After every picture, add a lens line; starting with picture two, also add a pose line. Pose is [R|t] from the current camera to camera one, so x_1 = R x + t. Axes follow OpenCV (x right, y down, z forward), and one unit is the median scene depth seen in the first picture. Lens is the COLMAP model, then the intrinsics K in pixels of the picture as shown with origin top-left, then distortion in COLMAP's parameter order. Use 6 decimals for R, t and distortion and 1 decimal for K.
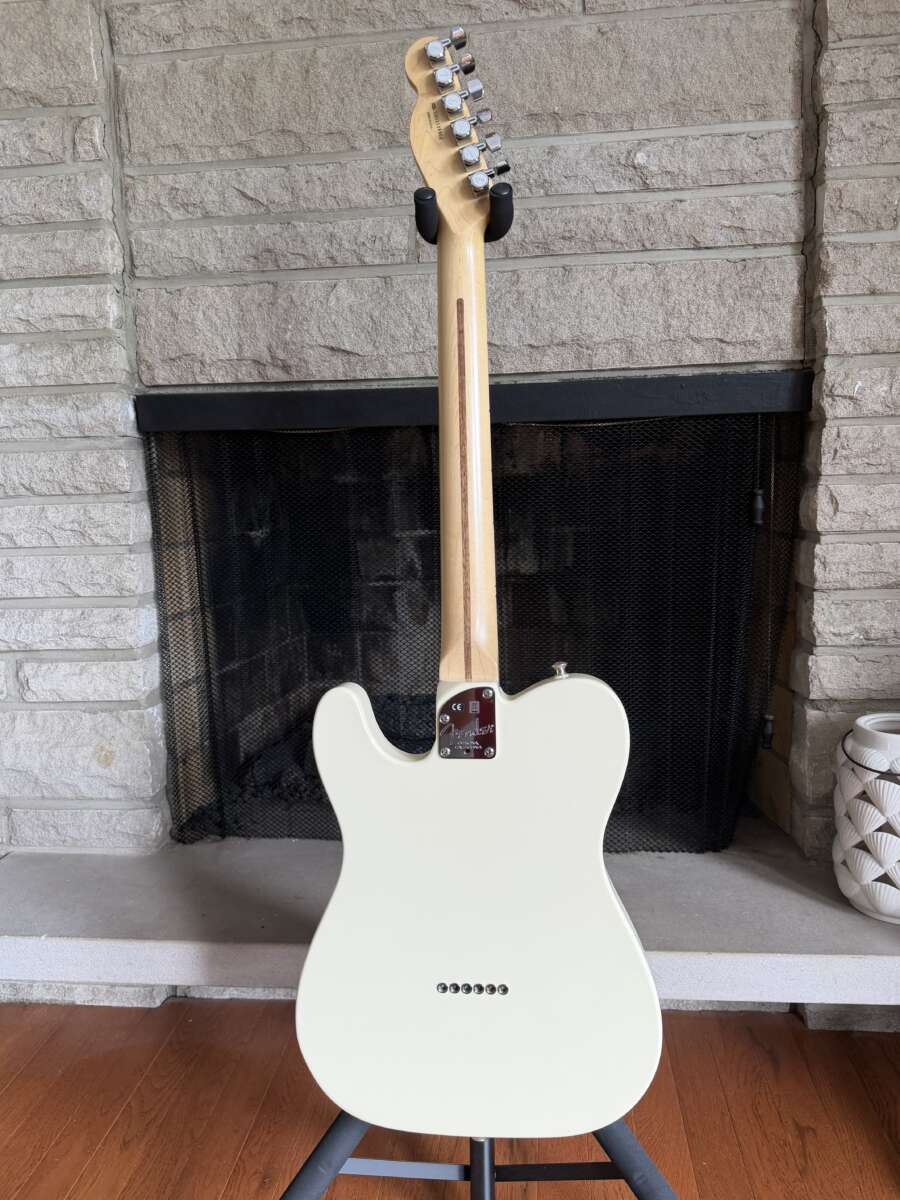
lens RADIAL K [[884.8, 0, 448.7], [0, 884.8, 604.4], [0, 0, 1]] dist [0.036094, -0.049804]
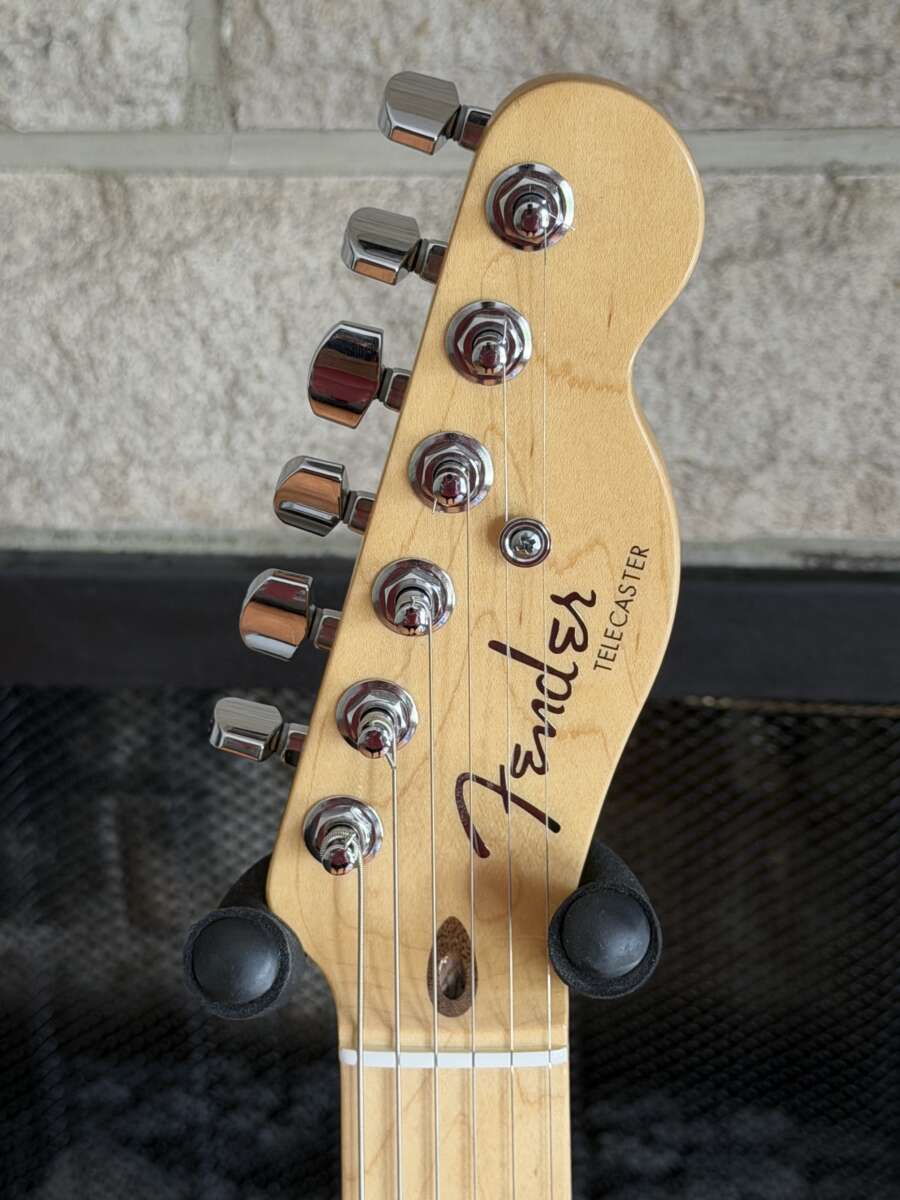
lens RADIAL K [[2385.4, 0, 439.8], [0, 2385.4, 621.0], [0, 0, 1]] dist [0.140334, 0.000000]
pose [[0.999898, -0.012022, 0.007668, 0.015439], [0.008927, 0.947082, 0.320867, -0.462339], [-0.011119, -0.320765, 0.947093, 0.330518]]
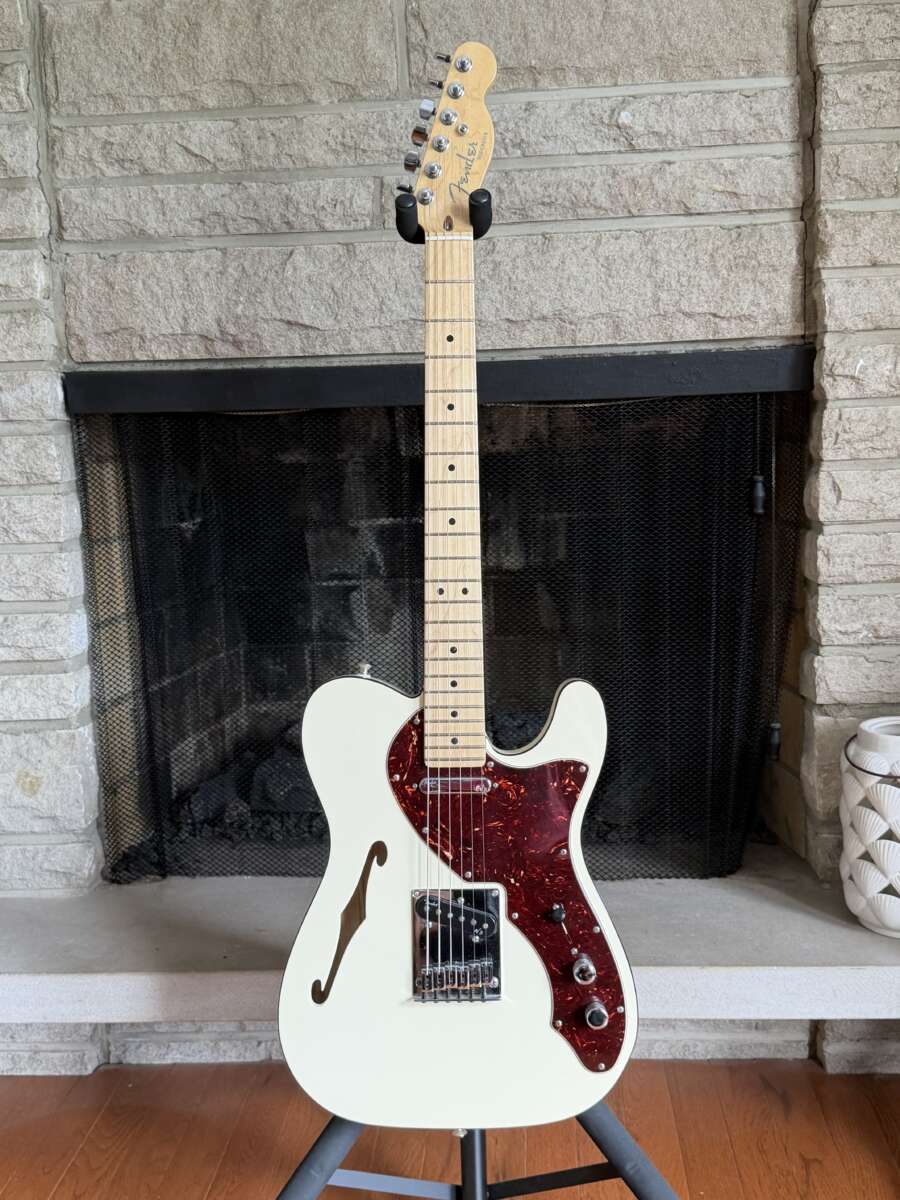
lens RADIAL K [[1282.7, 0, 447.9], [0, 1282.7, 611.2], [0, 0, 1]] dist [0.062800, 0.000000]
pose [[0.999358, -0.011689, 0.033858, -0.017808], [0.011743, 0.999930, -0.001396, 0.008388], [-0.033840, 0.001793, 0.999426, -0.312925]]
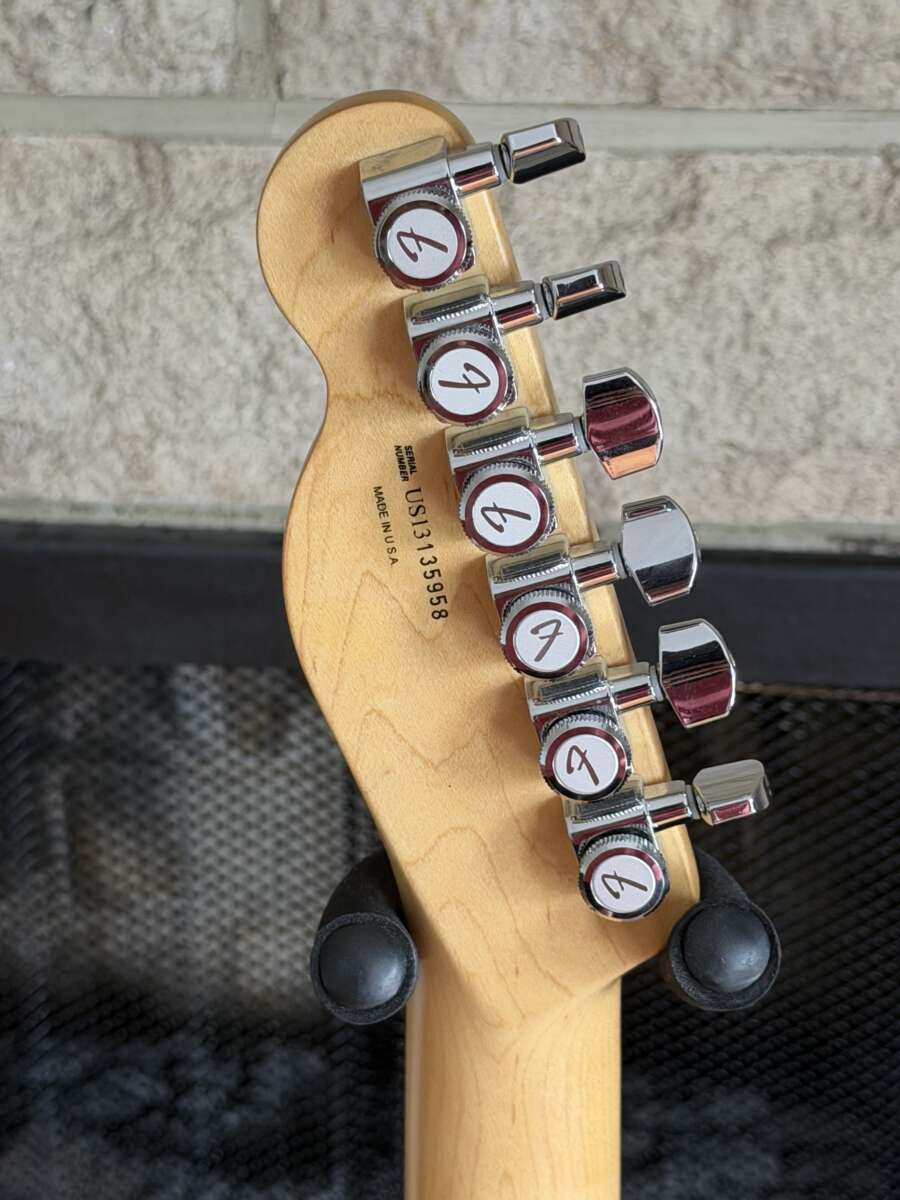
lens RADIAL K [[2500.9, 0, 444.7], [0, 2500.9, 606.6], [0, 0, 1]] dist [0.150765, 0.000000]
pose [[0.998422, -0.000474, 0.056148, -0.027388], [-0.018457, 0.941625, 0.336158, -0.477834], [-0.053030, -0.336664, 0.940130, 0.318383]]
